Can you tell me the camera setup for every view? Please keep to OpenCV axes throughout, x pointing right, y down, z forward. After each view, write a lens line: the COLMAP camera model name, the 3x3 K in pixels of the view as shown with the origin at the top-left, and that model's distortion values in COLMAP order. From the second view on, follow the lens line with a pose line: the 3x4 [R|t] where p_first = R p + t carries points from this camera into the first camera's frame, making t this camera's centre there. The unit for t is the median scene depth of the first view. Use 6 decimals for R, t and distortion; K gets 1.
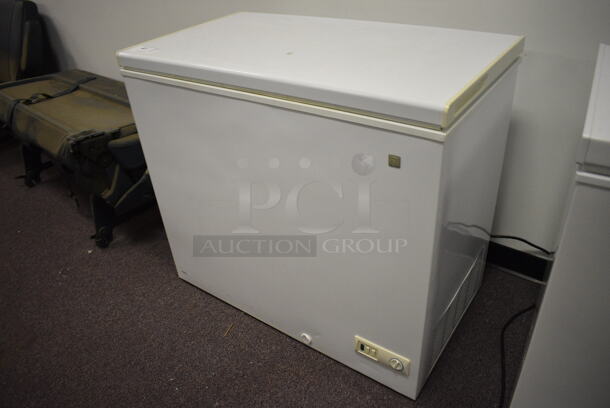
lens RADIAL K [[473.2, 0, 305.0], [0, 473.2, 204.0], [0, 0, 1]] dist [-0.162364, 0.074206]
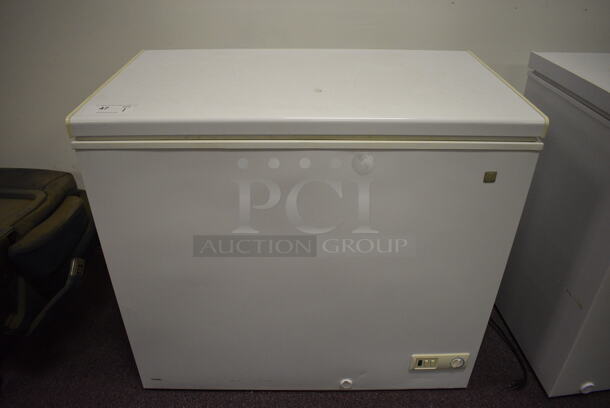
lens RADIAL K [[473.2, 0, 305.0], [0, 473.2, 204.0], [0, 0, 1]] dist [-0.162364, 0.074206]
pose [[0.804655, -0.252487, 0.537384, -0.532730], [0.274166, 0.960812, 0.040910, -0.137523], [-0.526654, 0.114414, 0.842345, 0.240653]]
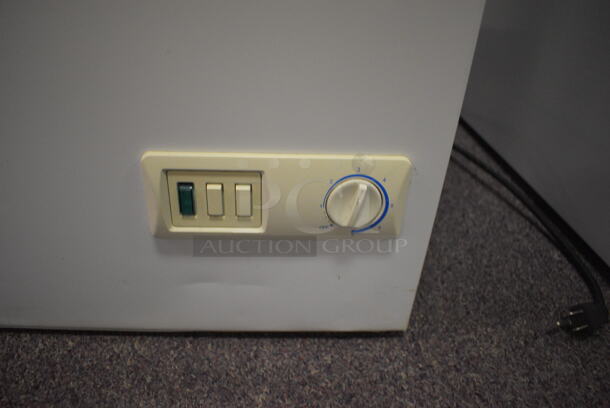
lens RADIAL K [[473.2, 0, 305.0], [0, 473.2, 204.0], [0, 0, 1]] dist [-0.162364, 0.074206]
pose [[0.774031, -0.261724, 0.576522, 0.035271], [0.256712, 0.962089, 0.092102, 0.302570], [-0.578771, 0.076710, 0.811874, 0.777219]]
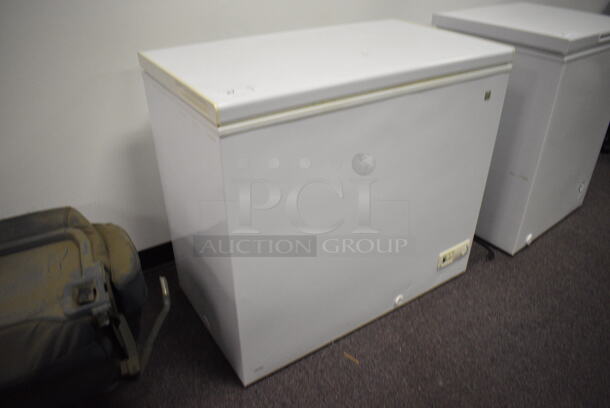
lens RADIAL K [[473.2, 0, 305.0], [0, 473.2, 204.0], [0, 0, 1]] dist [-0.162364, 0.074206]
pose [[0.349142, -0.428898, 0.833154, -1.020900], [0.490765, 0.841112, 0.227334, -0.305975], [-0.798279, 0.329511, 0.504156, 0.602224]]
